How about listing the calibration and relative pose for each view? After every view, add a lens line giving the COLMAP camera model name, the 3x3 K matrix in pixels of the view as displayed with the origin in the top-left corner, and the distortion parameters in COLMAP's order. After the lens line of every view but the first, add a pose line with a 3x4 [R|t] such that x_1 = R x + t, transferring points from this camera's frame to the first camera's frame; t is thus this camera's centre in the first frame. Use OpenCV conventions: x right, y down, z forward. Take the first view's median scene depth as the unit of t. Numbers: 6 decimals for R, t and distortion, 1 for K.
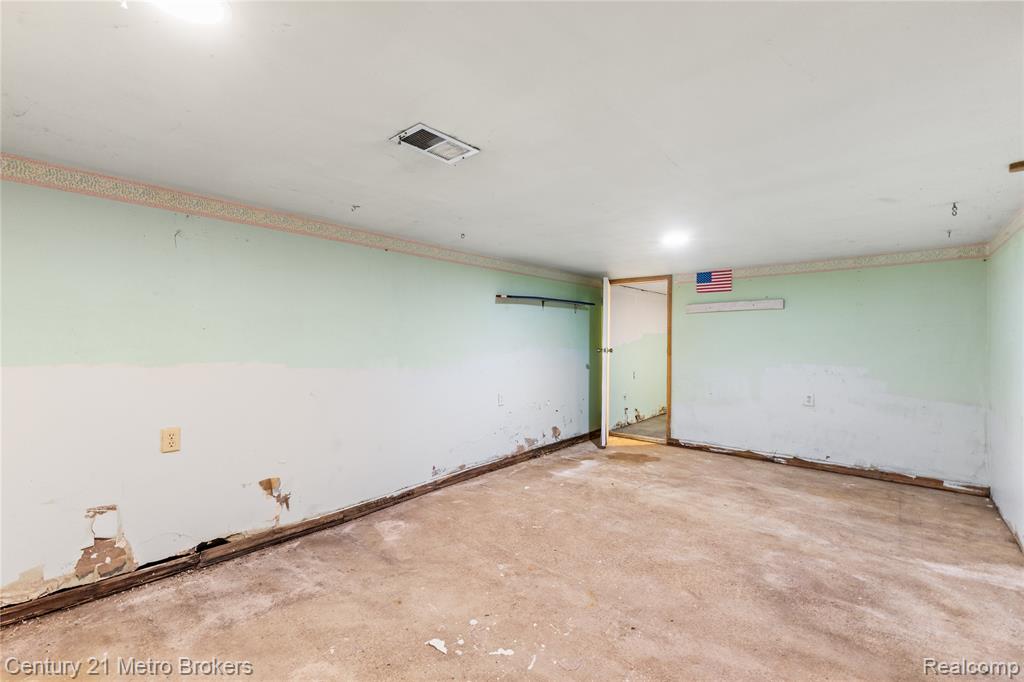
lens RADIAL K [[442.5, 0, 512.0], [0, 442.5, 341.0], [0, 0, 1]] dist [0.002054, -0.000323]
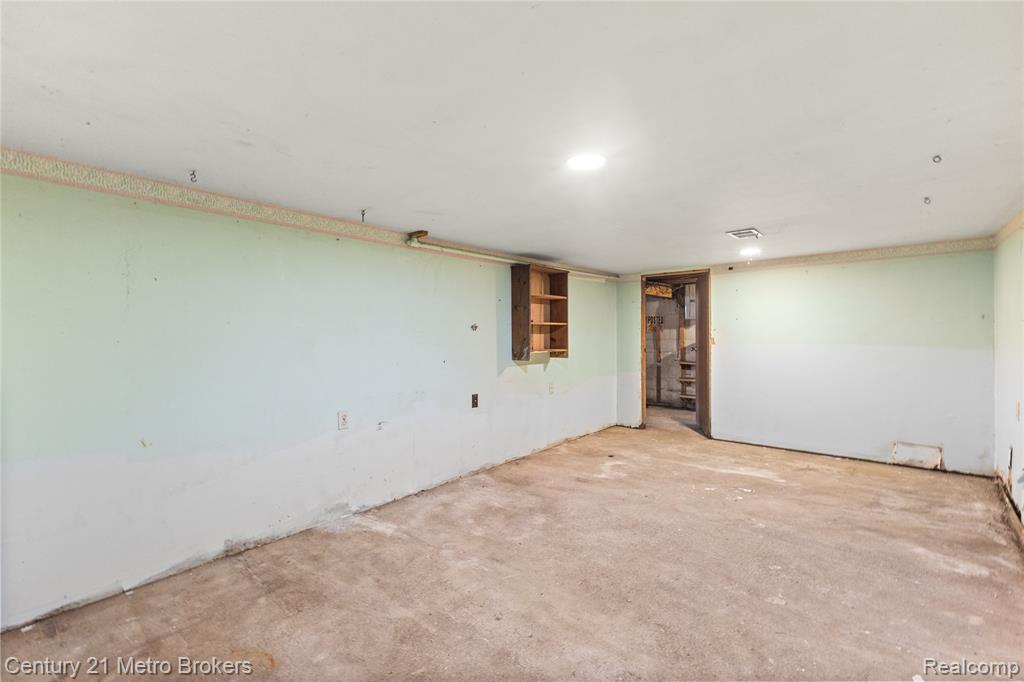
lens RADIAL K [[442.5, 0, 512.0], [0, 442.5, 341.0], [0, 0, 1]] dist [0.002054, -0.000323]
pose [[-0.999959, 0.006740, -0.006023, 0.609485], [0.006663, 0.999896, 0.012758, 0.002893], [0.006108, 0.012718, -0.999900, 2.056638]]
